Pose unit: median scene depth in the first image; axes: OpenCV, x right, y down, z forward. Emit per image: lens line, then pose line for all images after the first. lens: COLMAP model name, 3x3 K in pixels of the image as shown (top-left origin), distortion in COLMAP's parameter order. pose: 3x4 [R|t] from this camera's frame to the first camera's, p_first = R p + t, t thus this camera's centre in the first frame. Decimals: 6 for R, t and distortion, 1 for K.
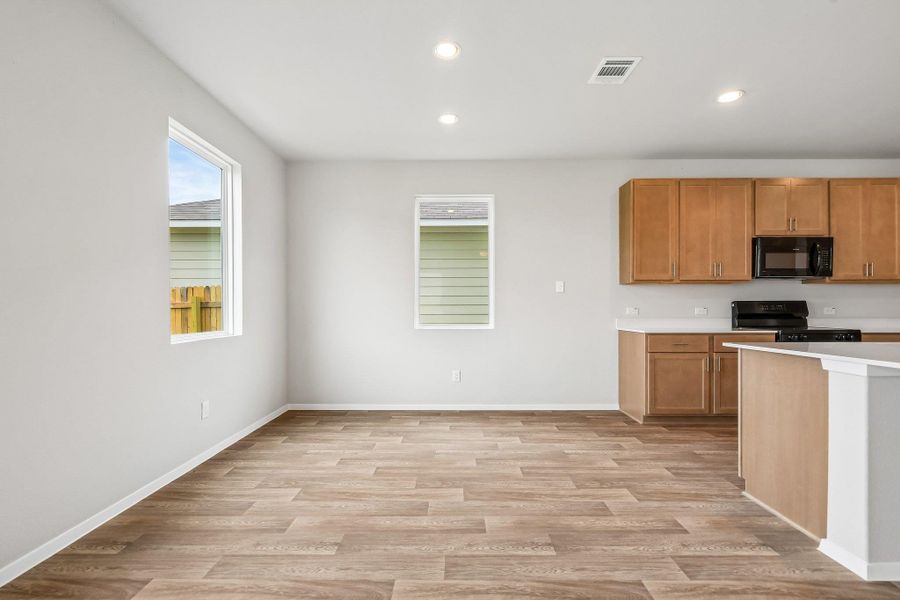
lens RADIAL K [[403.3, 0, 446.6], [0, 403.3, 308.1], [0, 0, 1]] dist [-0.001714, -0.000915]
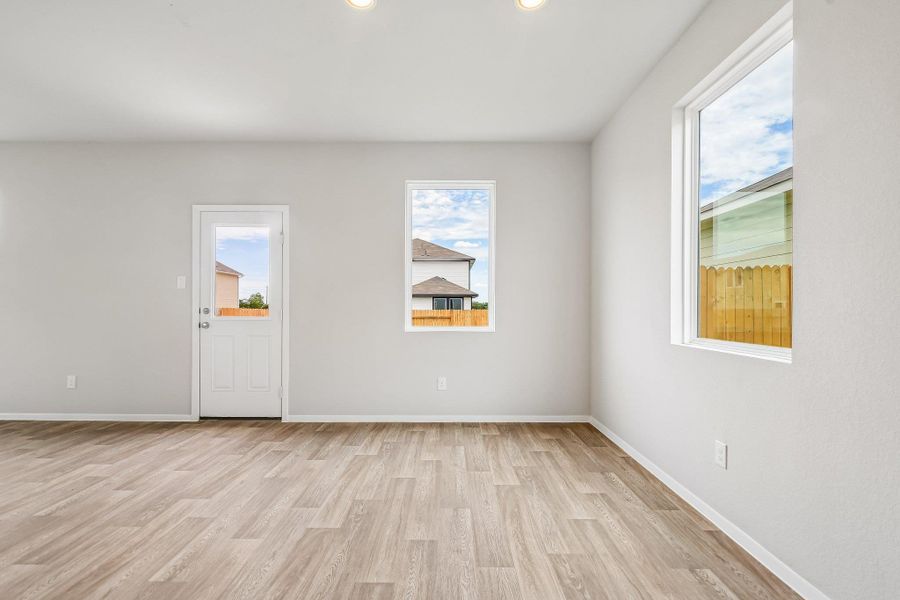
lens RADIAL K [[406.1, 0, 448.6], [0, 406.1, 311.1], [0, 0, 1]] dist [0.000177, -0.001307]
pose [[0.002784, 0.008551, -0.999960, 0.730994], [-0.003621, 0.999957, 0.008541, 0.006038], [0.999990, 0.003597, 0.002815, 1.043461]]
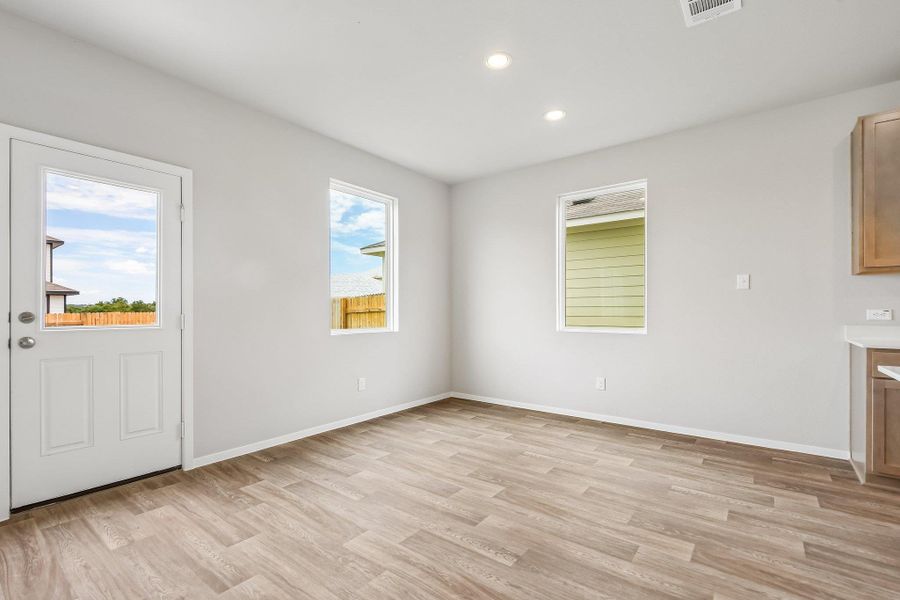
lens RADIAL K [[406.1, 0, 448.6], [0, 406.1, 311.1], [0, 0, 1]] dist [0.000177, -0.001307]
pose [[0.797726, -0.000214, -0.603020, 0.458501], [-0.000386, 1.000000, -0.000865, 0.010400], [0.603020, 0.000923, 0.797726, 0.098086]]
